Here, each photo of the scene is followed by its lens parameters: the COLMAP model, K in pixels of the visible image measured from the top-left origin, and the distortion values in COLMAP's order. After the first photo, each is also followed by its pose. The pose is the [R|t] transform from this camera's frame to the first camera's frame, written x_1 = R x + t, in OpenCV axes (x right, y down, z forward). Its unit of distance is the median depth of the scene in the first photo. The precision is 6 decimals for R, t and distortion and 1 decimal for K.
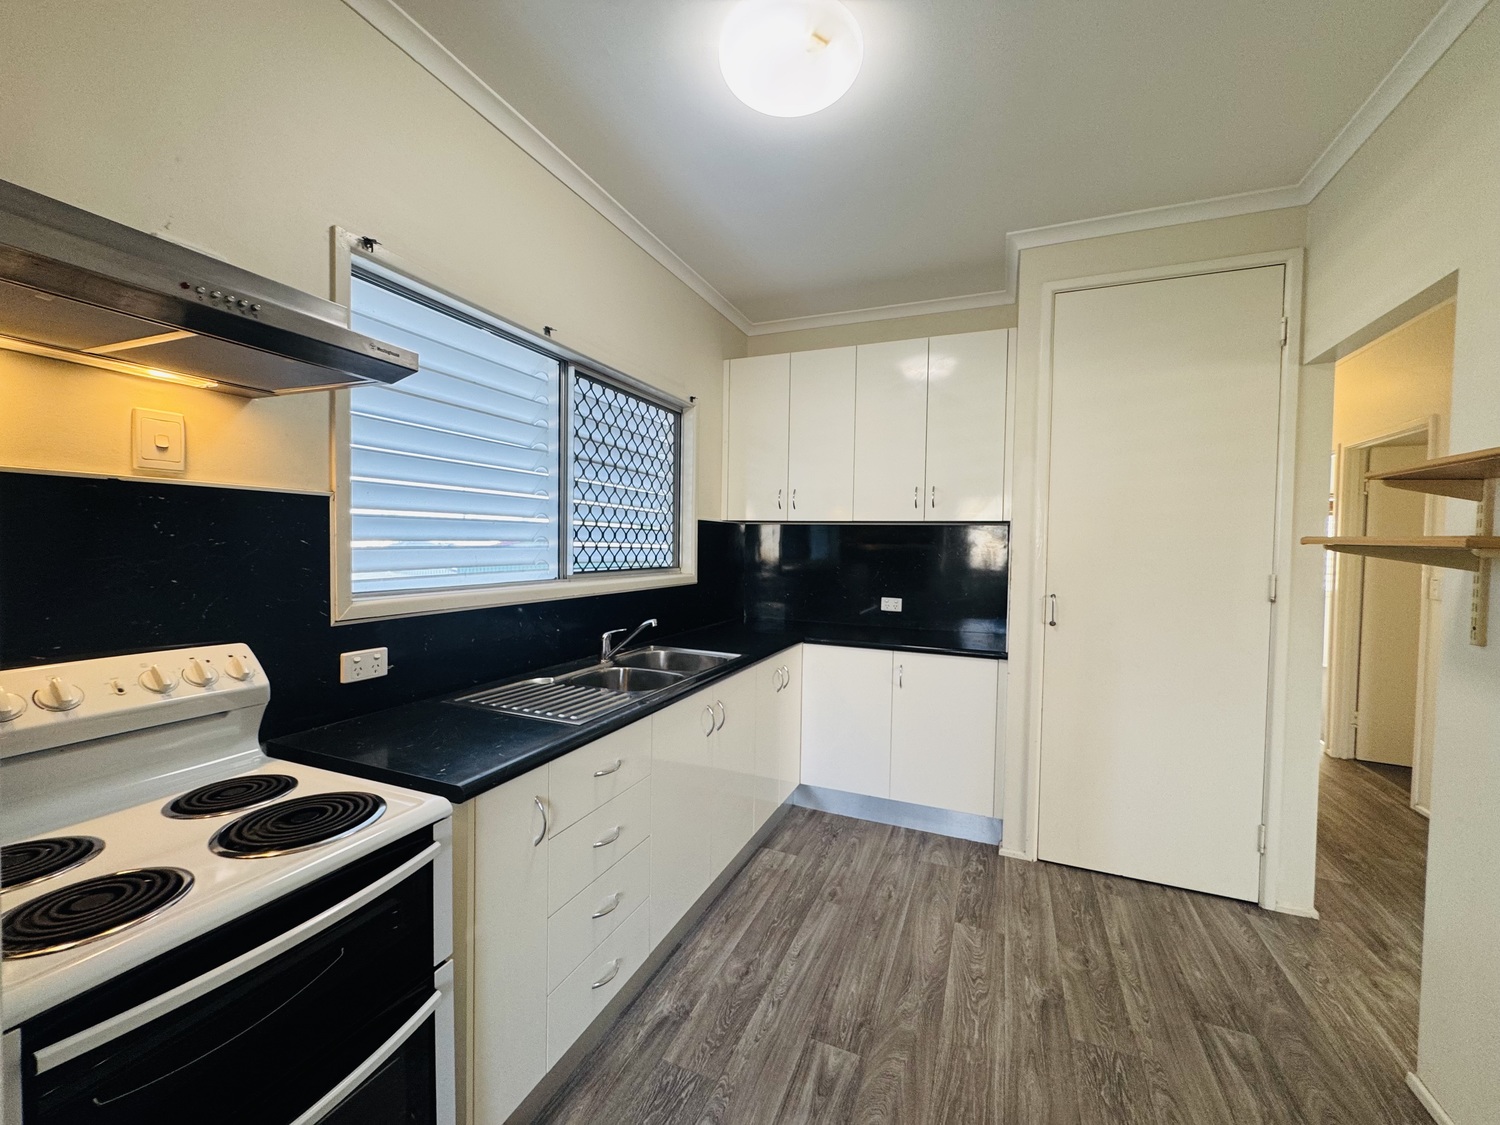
lens RADIAL K [[604.5, 0, 758.4], [0, 604.5, 562.3], [0, 0, 1]] dist [-0.001273, 0.001812]
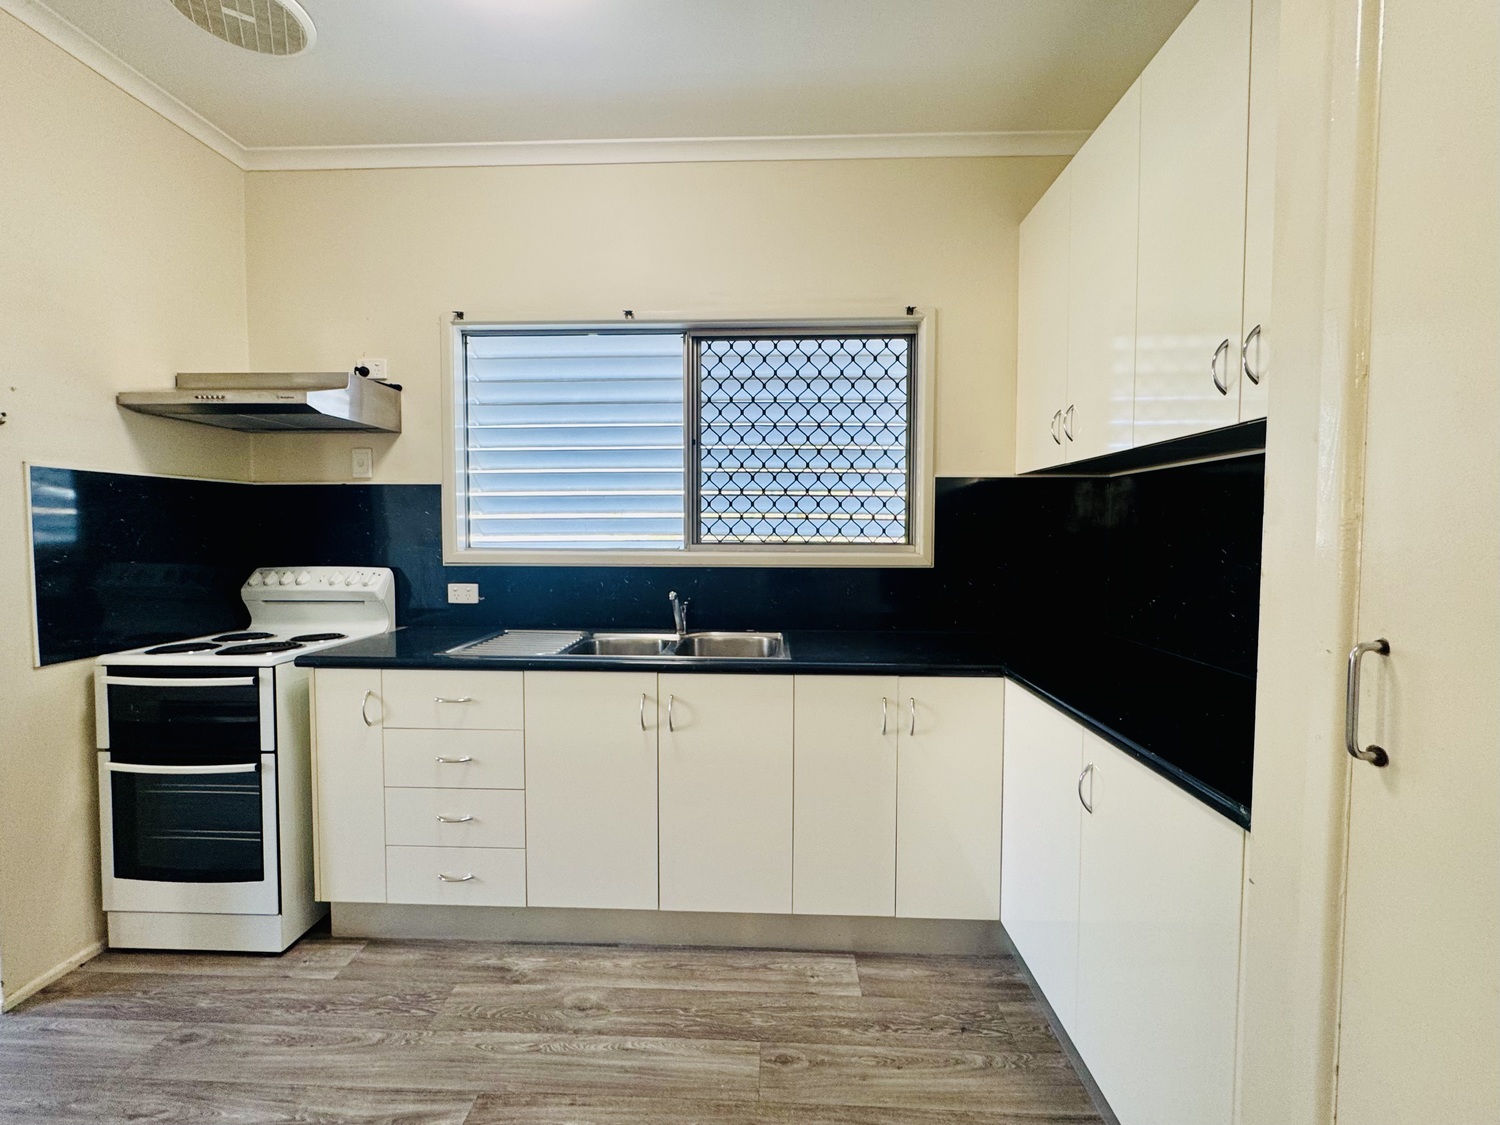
lens RADIAL K [[604.5, 0, 679.7], [0, 604.5, 558.7], [0, 0, 1]] dist [-0.001273, 0.001812]
pose [[0.339466, 0.030671, -0.940118, 0.758616], [-0.025835, 0.999395, 0.023277, 0.025387], [0.940263, 0.016386, 0.340053, 0.785665]]
